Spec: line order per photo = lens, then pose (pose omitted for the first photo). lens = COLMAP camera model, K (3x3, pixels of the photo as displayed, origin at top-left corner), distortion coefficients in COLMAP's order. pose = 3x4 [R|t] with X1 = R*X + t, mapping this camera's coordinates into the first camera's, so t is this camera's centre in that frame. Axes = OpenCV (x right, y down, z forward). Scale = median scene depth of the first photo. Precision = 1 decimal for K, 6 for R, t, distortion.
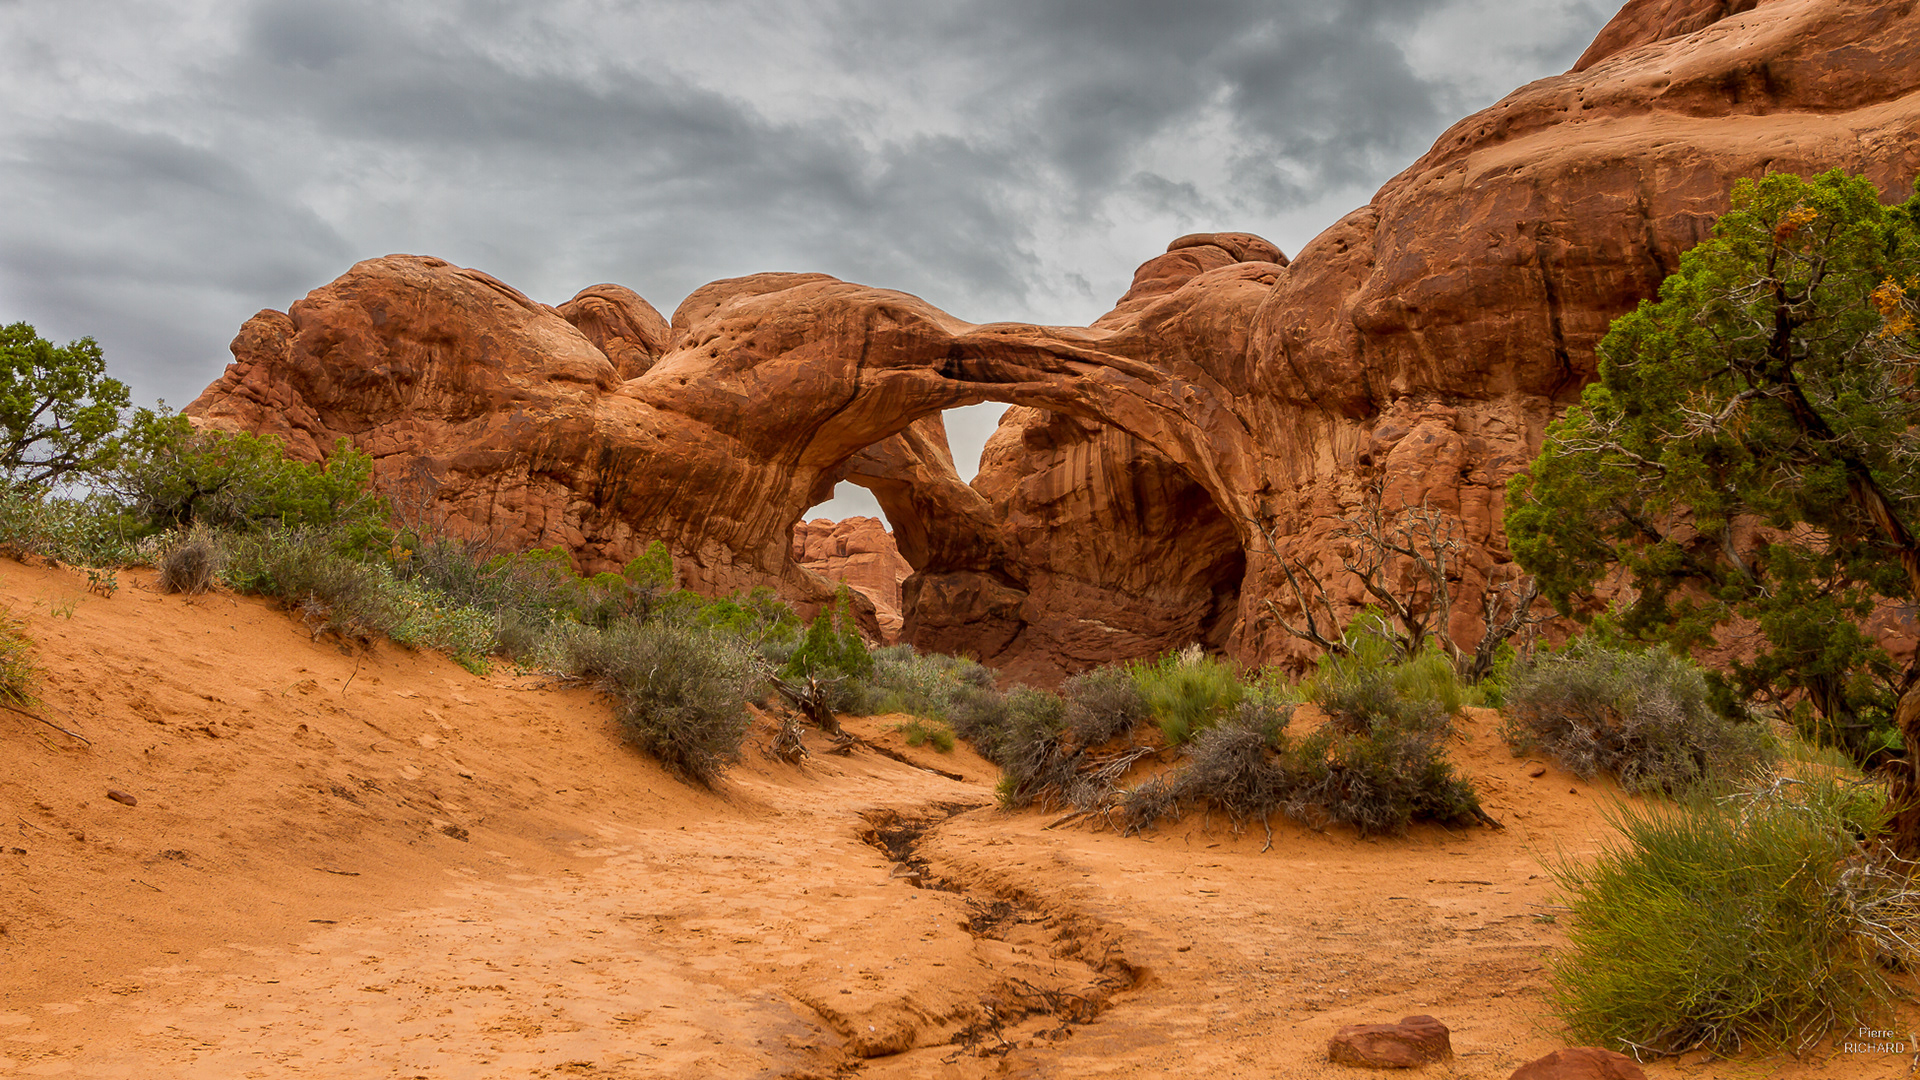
lens RADIAL K [[2080.8, 0, 957.3], [0, 2080.8, 537.4], [0, 0, 1]] dist [-0.001661, 0.000000]
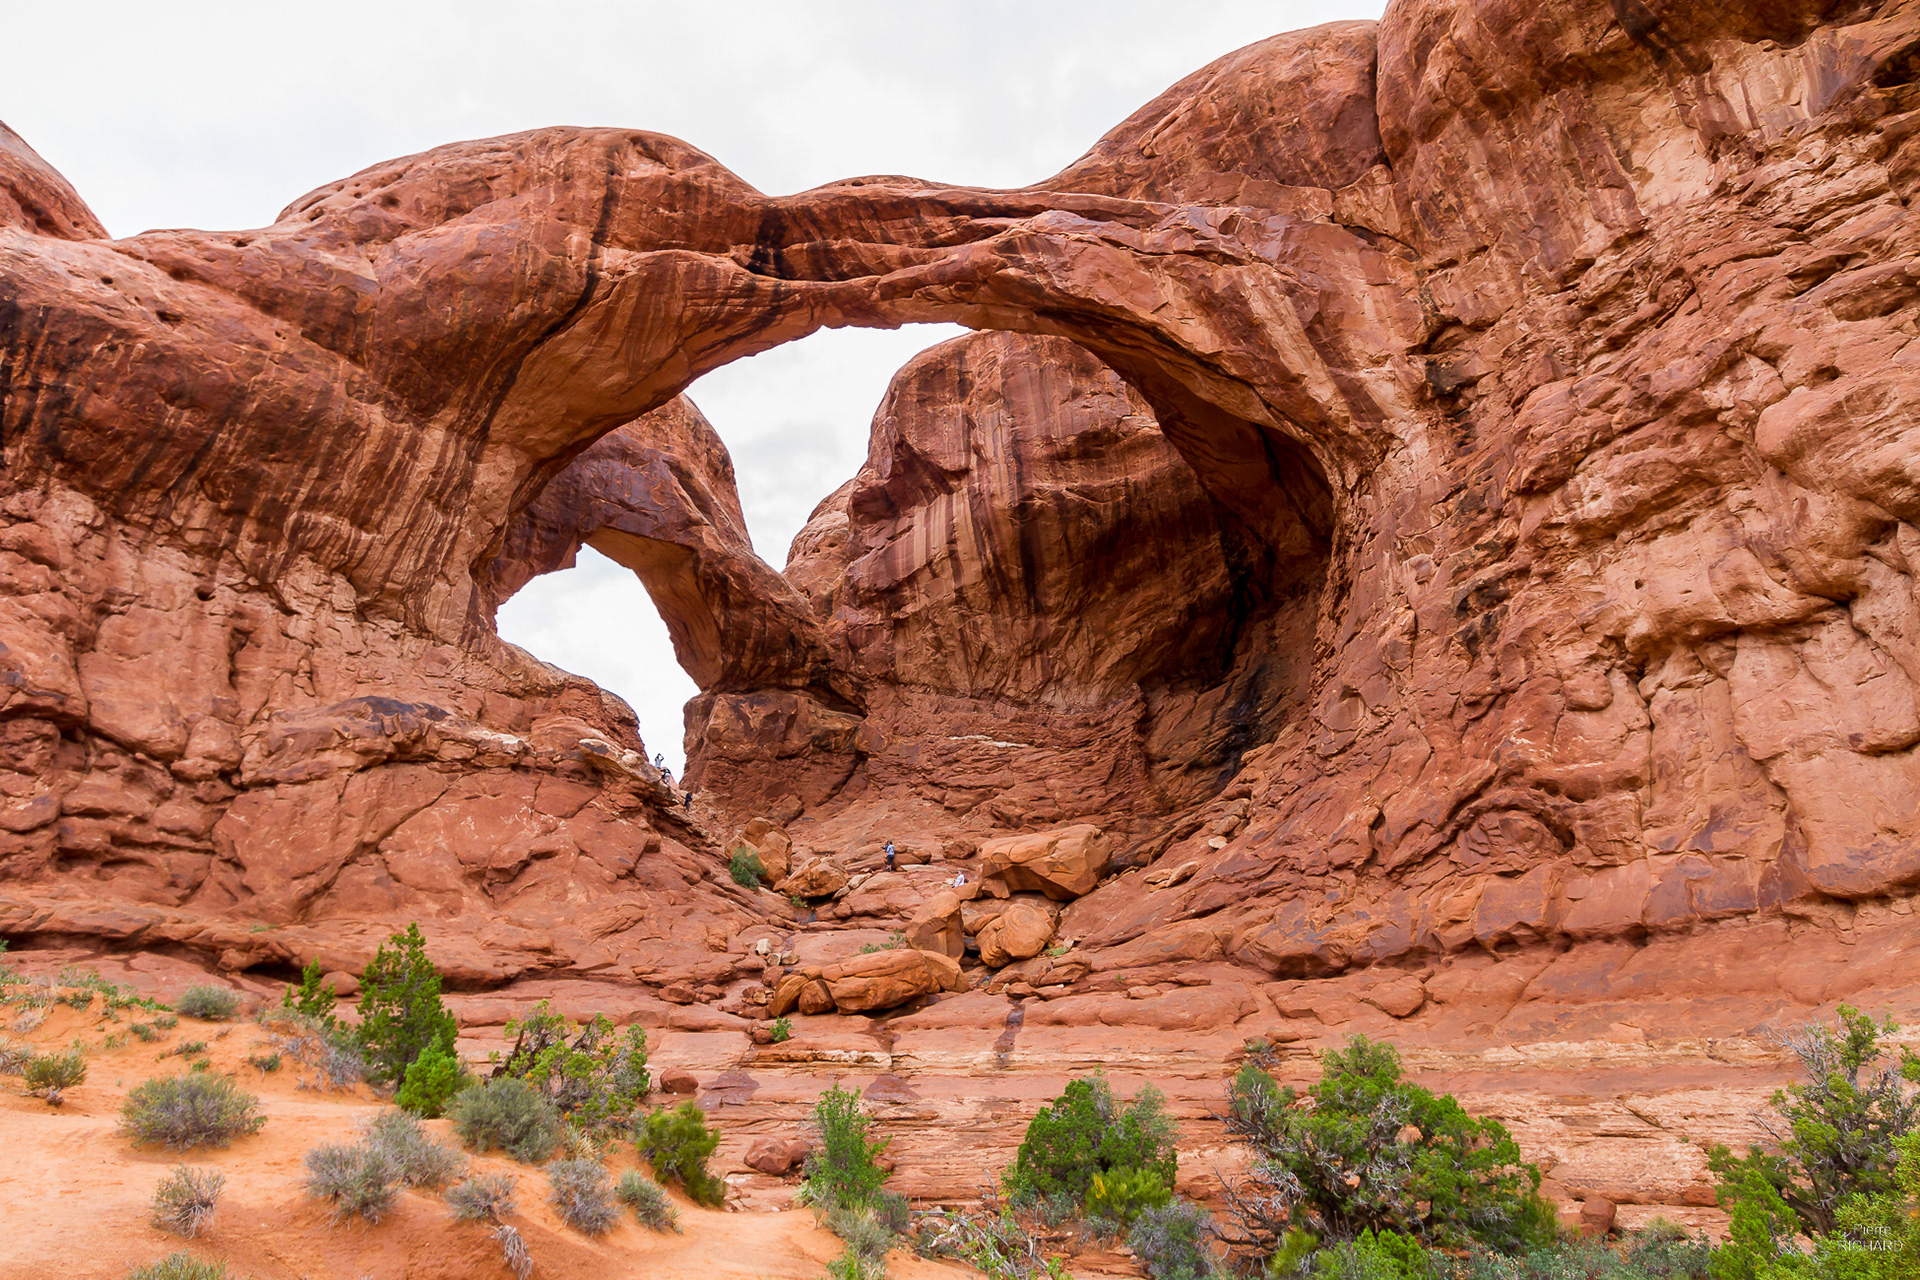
lens RADIAL K [[1206.1, 0, 978.8], [0, 1206.1, 647.5], [0, 0, 1]] dist [0.004416, -0.003188]
pose [[0.977814, -0.015631, 0.208892, -0.015956], [0.047241, 0.987977, -0.147203, 0.076126], [-0.204079, 0.153806, 0.966797, 0.672616]]
